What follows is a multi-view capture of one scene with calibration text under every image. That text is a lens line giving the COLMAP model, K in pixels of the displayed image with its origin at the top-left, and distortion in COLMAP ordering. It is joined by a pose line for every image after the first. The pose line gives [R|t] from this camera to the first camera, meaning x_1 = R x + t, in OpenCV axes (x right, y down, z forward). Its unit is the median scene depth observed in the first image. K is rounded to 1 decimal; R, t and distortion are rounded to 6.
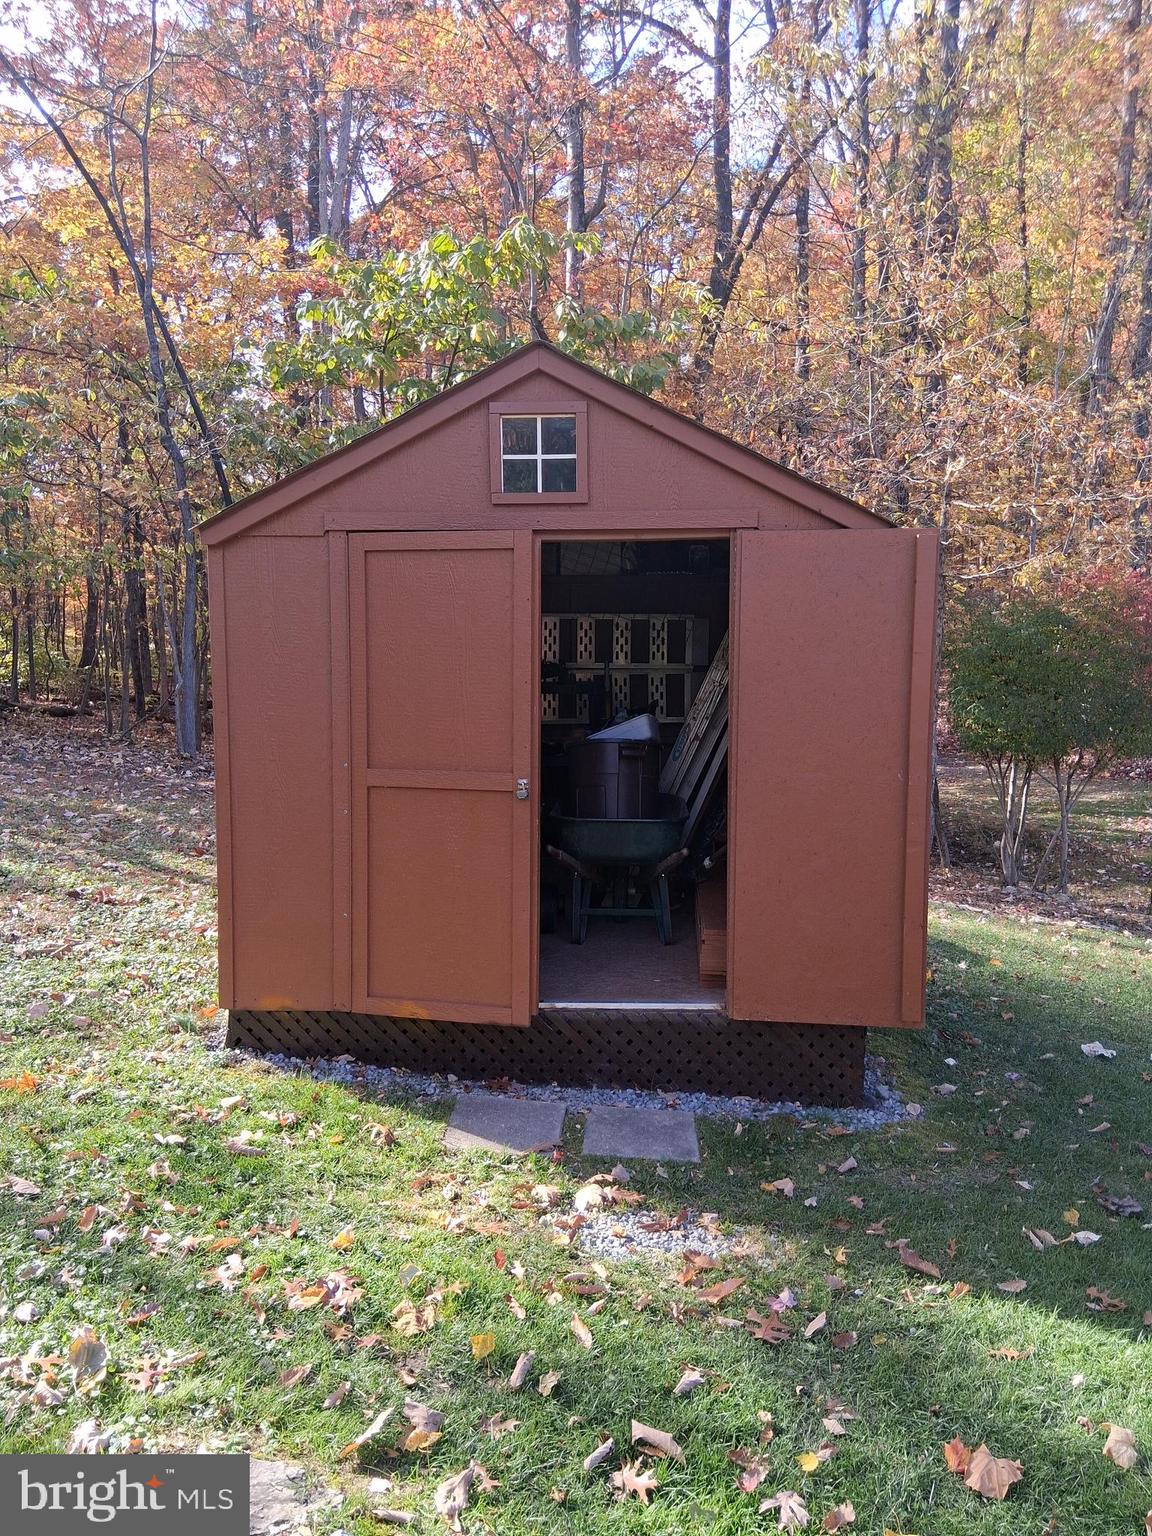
lens RADIAL K [[1182.0, 0, 576.0], [0, 1182.0, 768.0], [0, 0, 1]] dist [0.132231, -0.222003]
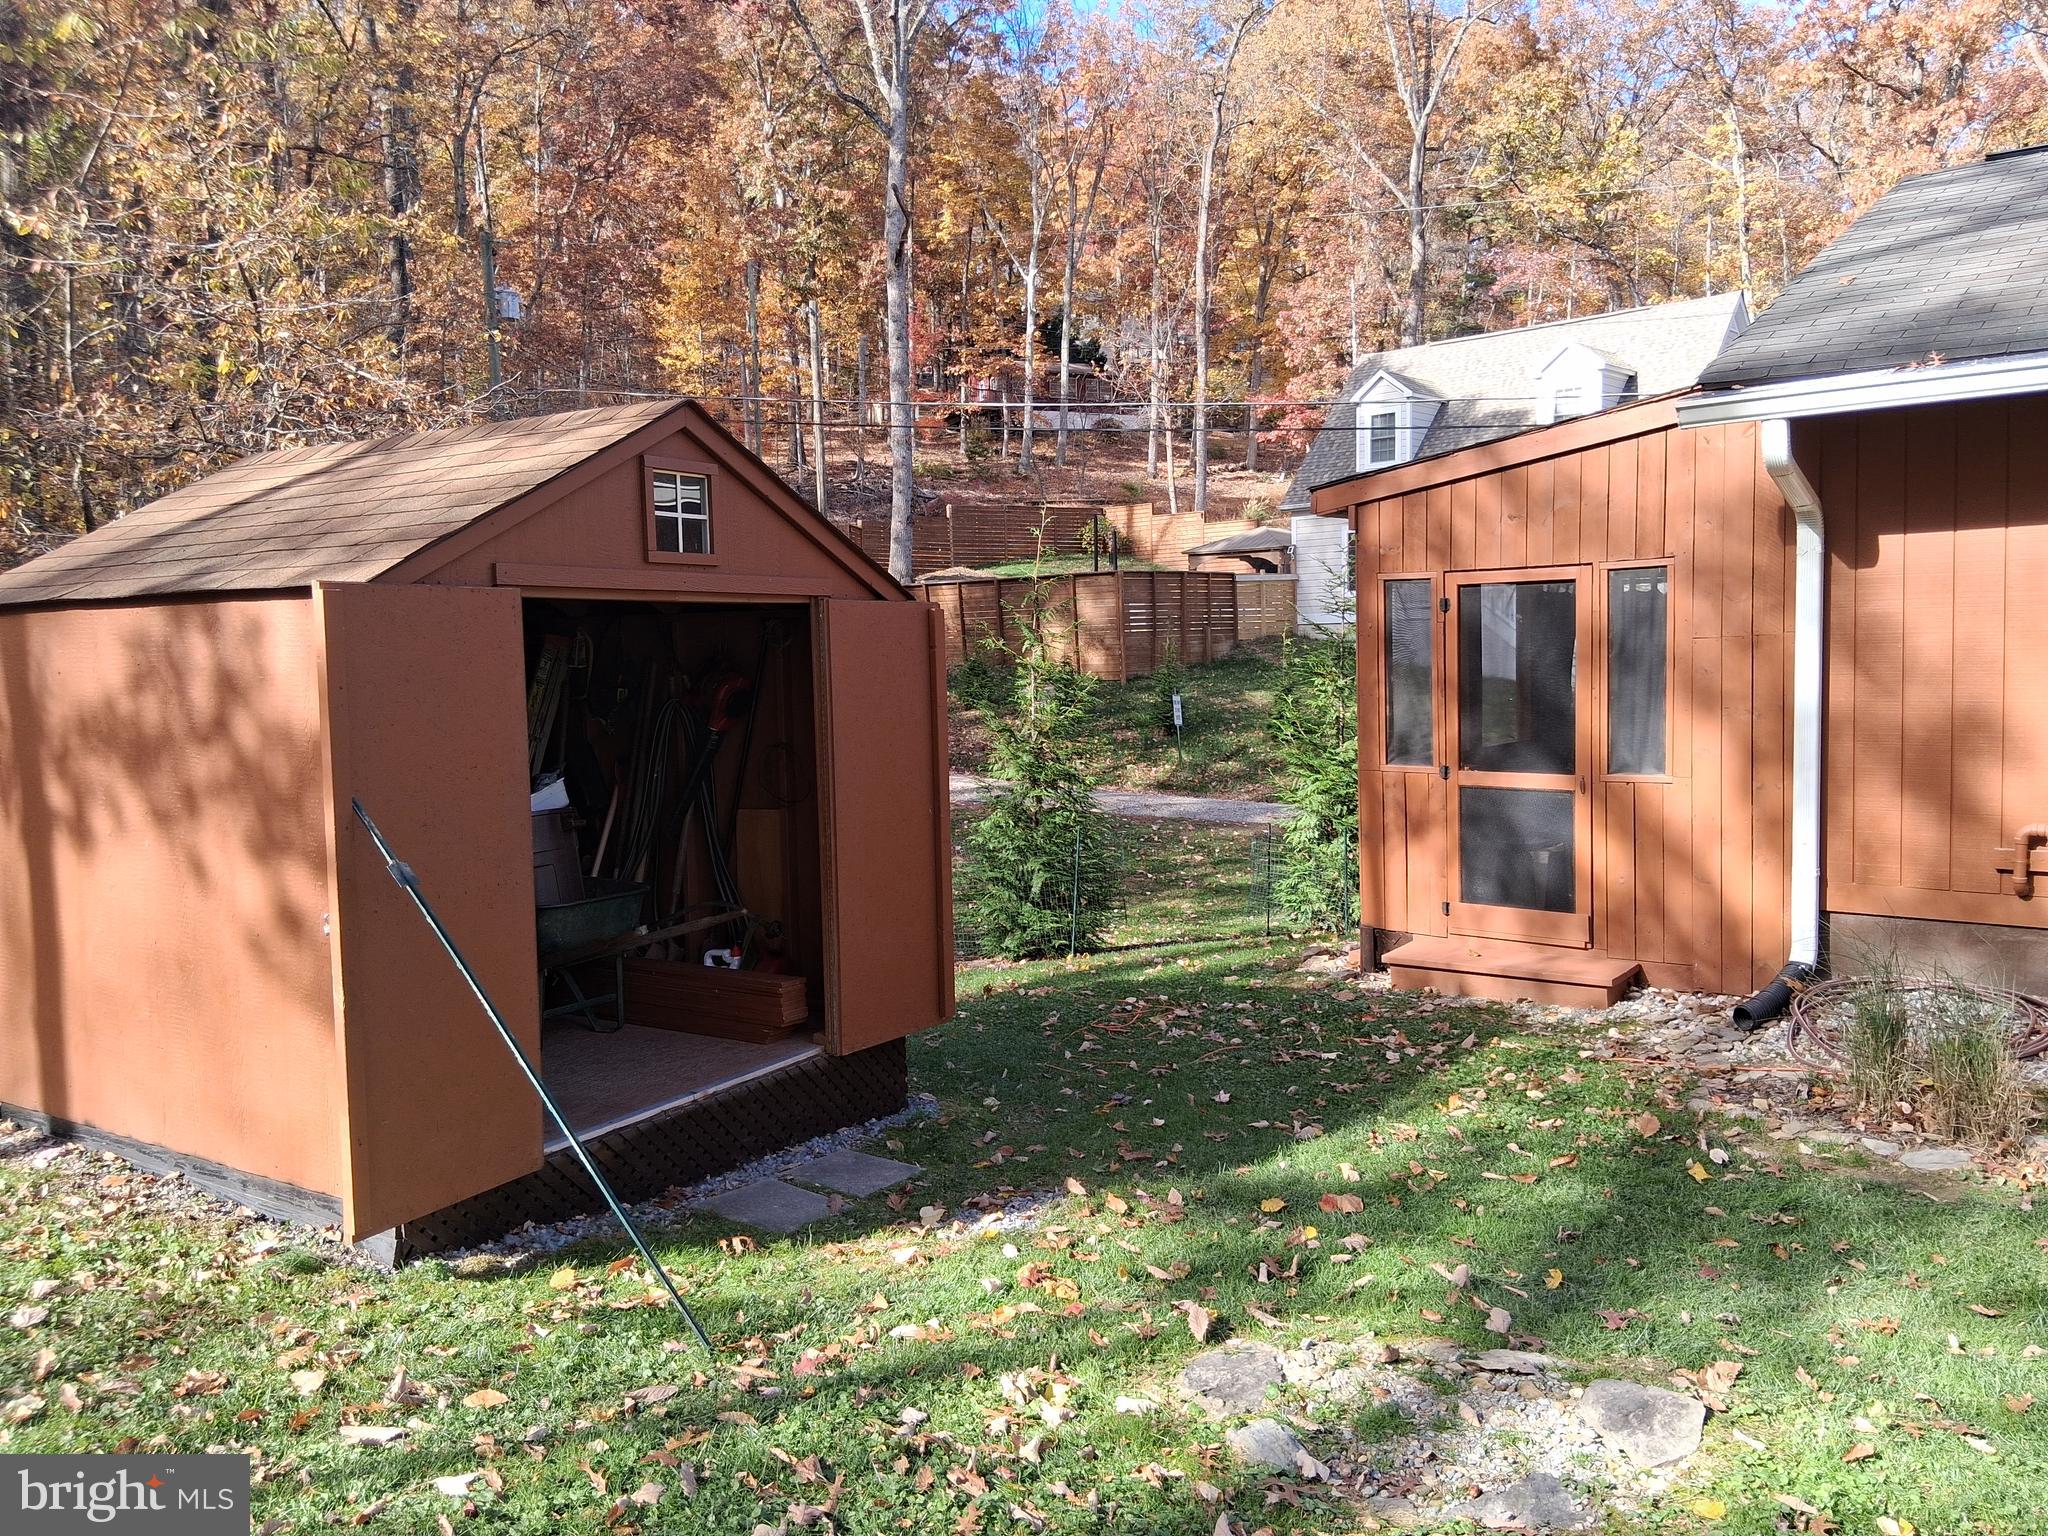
lens RADIAL K [[1559.9, 0, 1024.5], [0, 1559.9, 747.2], [0, 0, 1]] dist [0.125266, -0.206017]
pose [[0.479783, -0.063525, 0.875085, -0.985246], [0.098677, 0.994954, 0.018126, -0.070445], [-0.871821, 0.077654, 0.483630, 0.160766]]
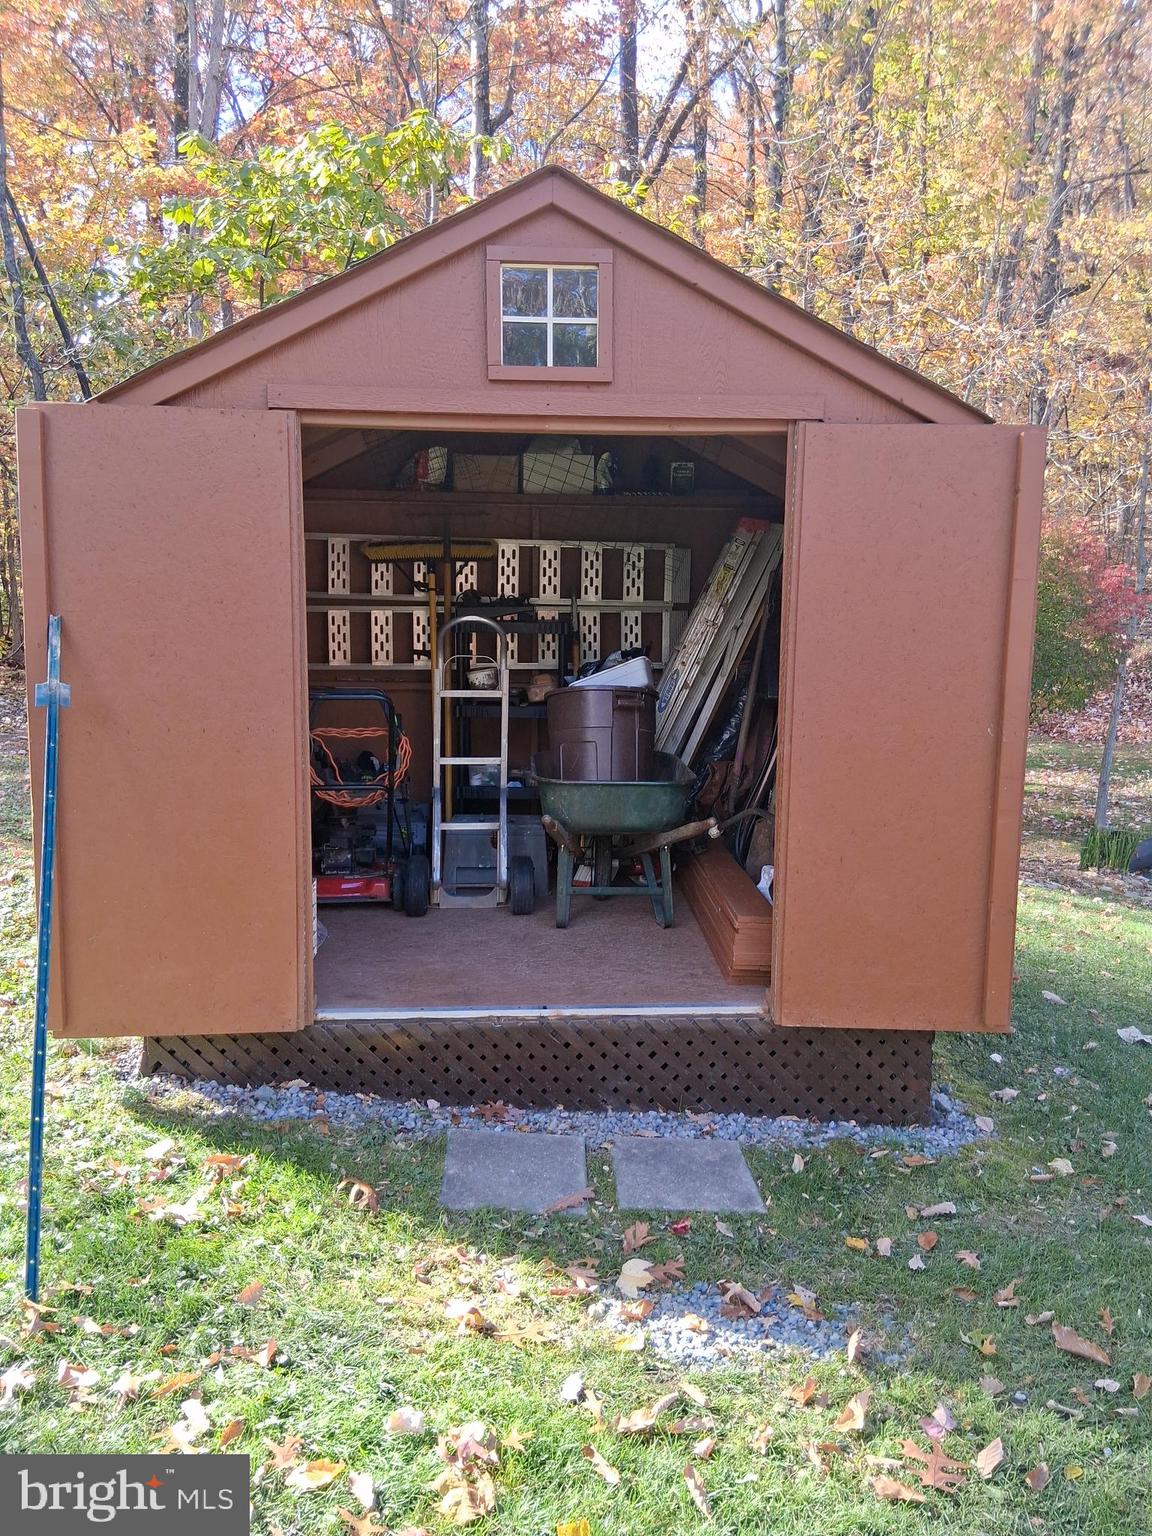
lens RADIAL K [[1169.9, 0, 576.0], [0, 1169.9, 768.0], [0, 0, 1]] dist [0.125266, -0.206017]
pose [[0.993857, -0.001926, 0.110653, -0.097950], [-0.002529, 0.999192, 0.040106, 0.000502], [-0.110641, -0.040139, 0.993050, 0.209517]]
